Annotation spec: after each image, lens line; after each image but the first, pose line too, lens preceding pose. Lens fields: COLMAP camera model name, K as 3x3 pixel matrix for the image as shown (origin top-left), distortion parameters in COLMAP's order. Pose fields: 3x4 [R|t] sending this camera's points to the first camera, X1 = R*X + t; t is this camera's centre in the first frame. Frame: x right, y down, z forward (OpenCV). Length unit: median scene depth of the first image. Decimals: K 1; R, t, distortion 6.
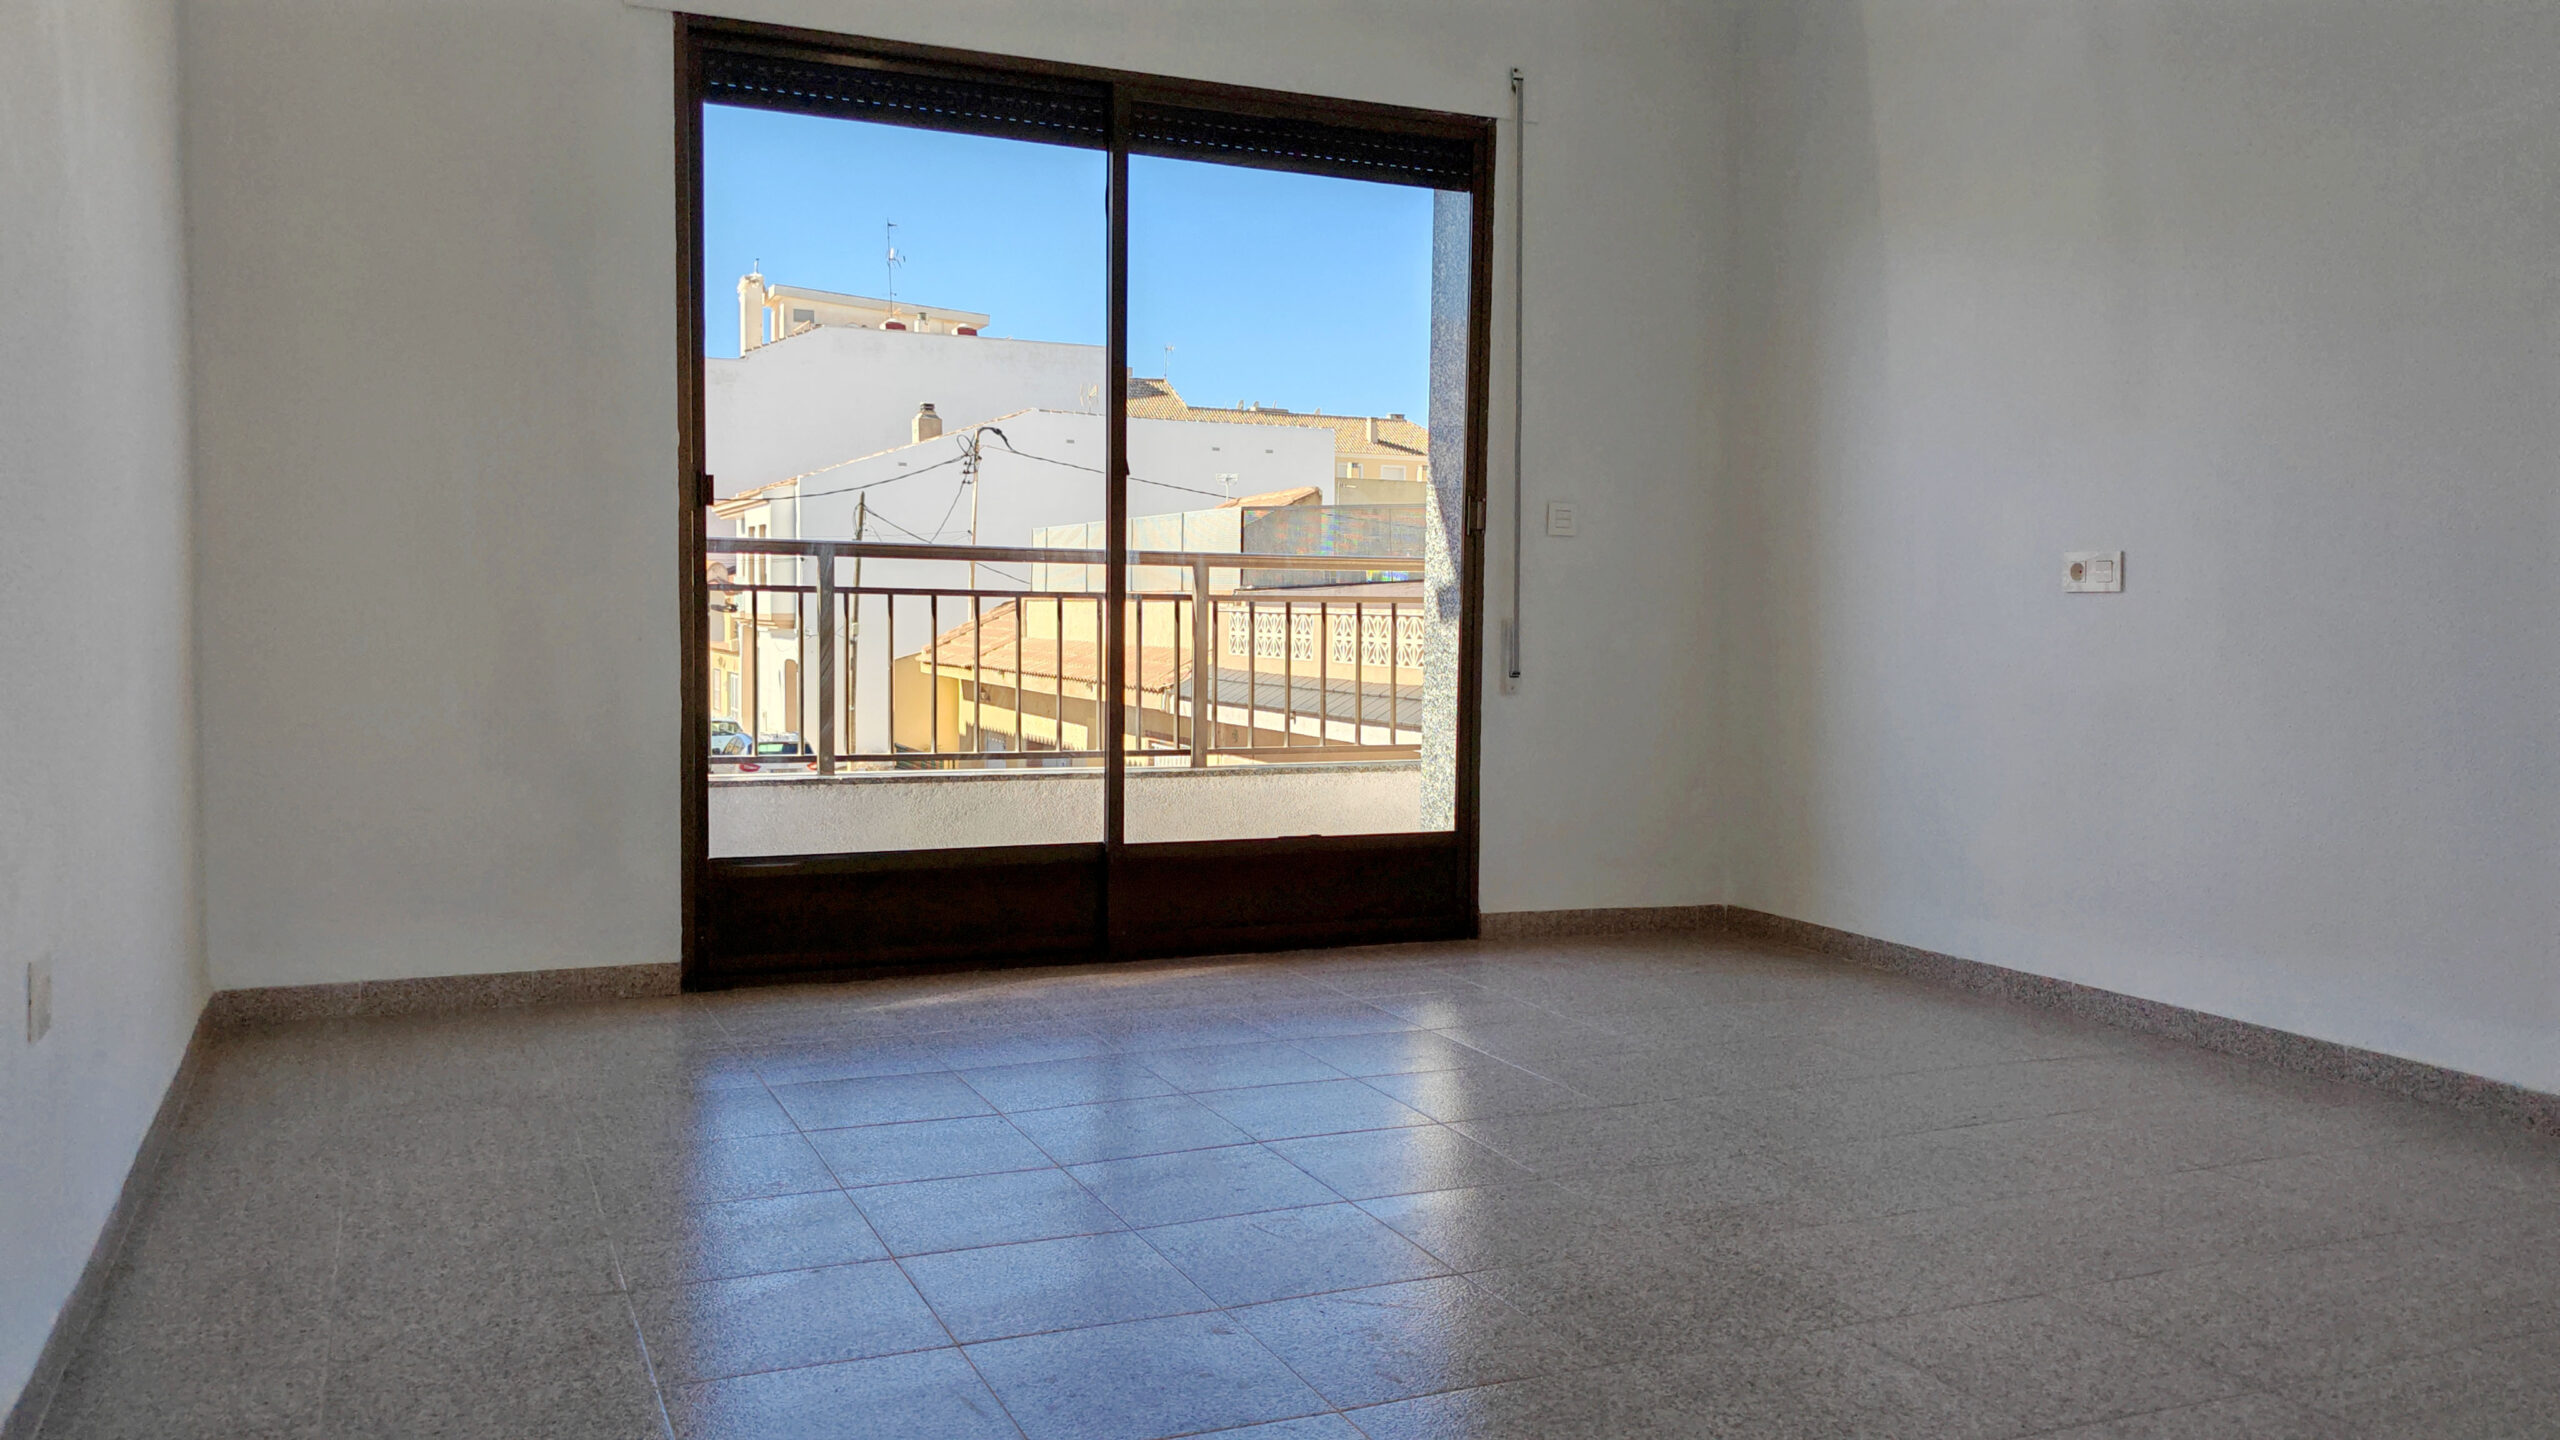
lens RADIAL K [[1920.4, 0, 1267.8], [0, 1920.4, 717.9], [0, 0, 1]] dist [0.062850, -0.129785]
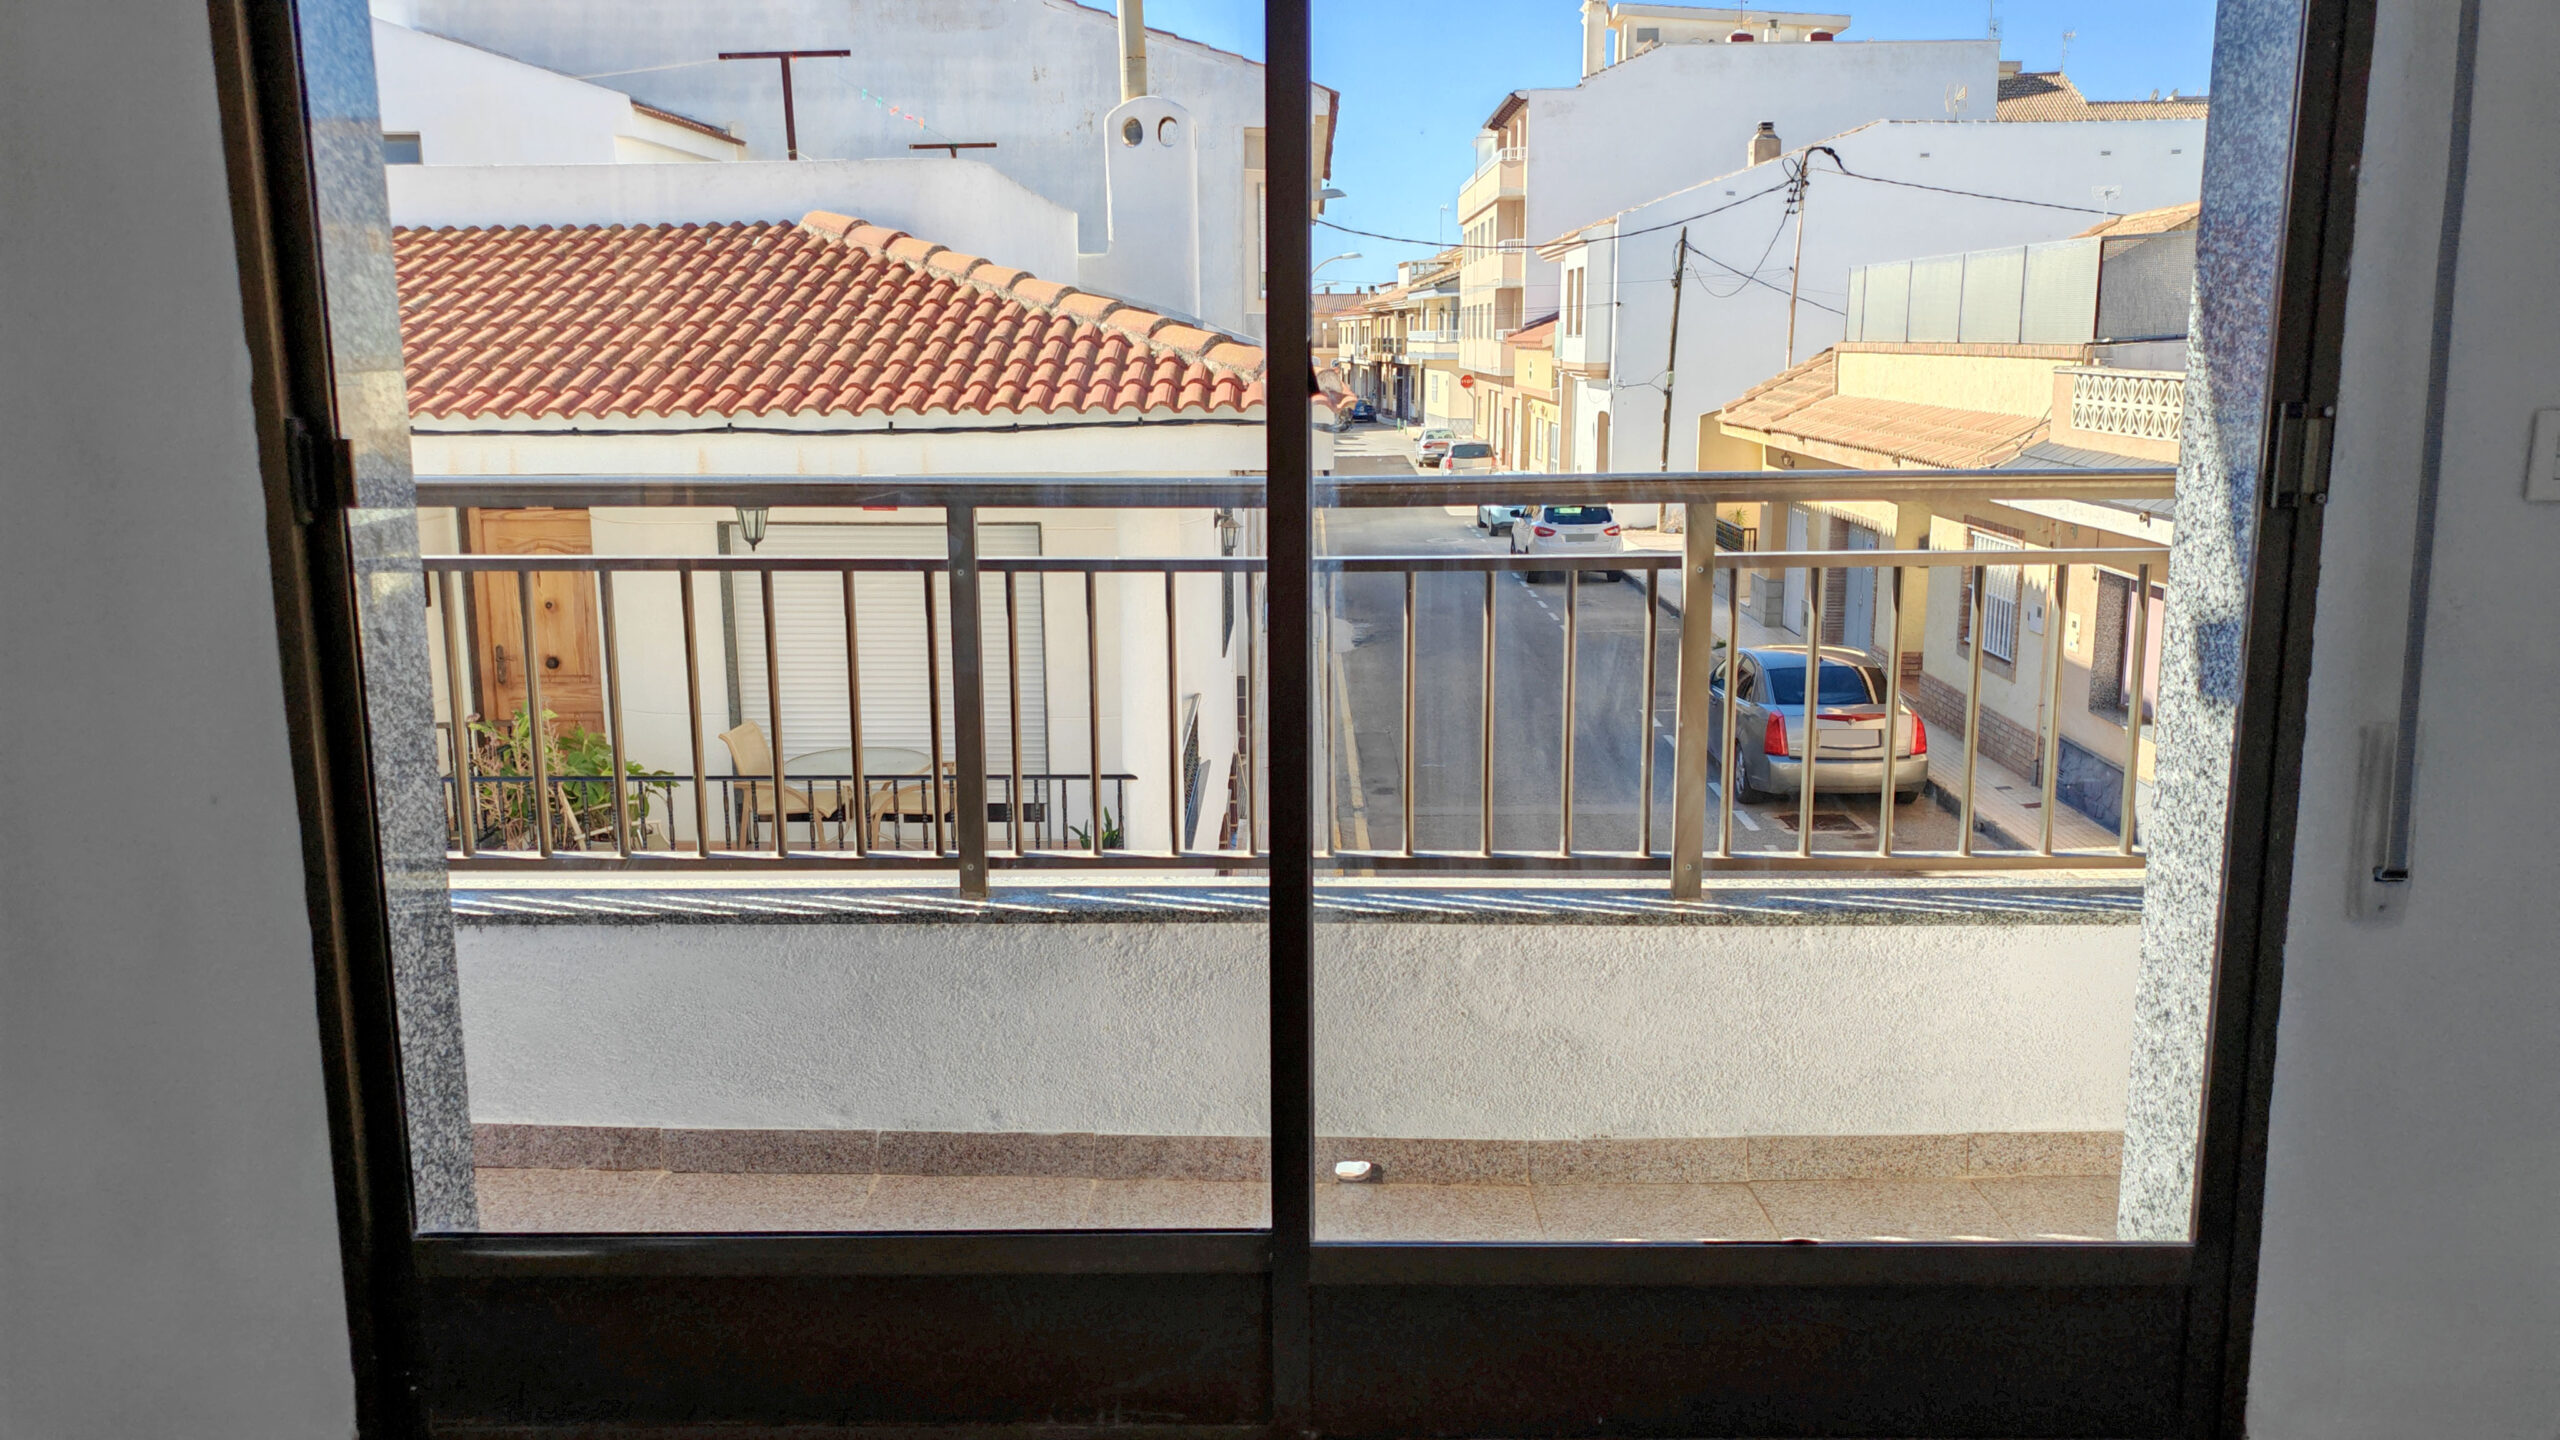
lens RADIAL K [[1920.4, 0, 1267.8], [0, 1920.4, 717.9], [0, 0, 1]] dist [0.062850, -0.129785]
pose [[0.907990, 0.057718, -0.414998, 0.077345], [-0.000969, 0.990753, 0.135674, -0.095903], [0.418991, -0.122789, 0.899650, 0.525897]]
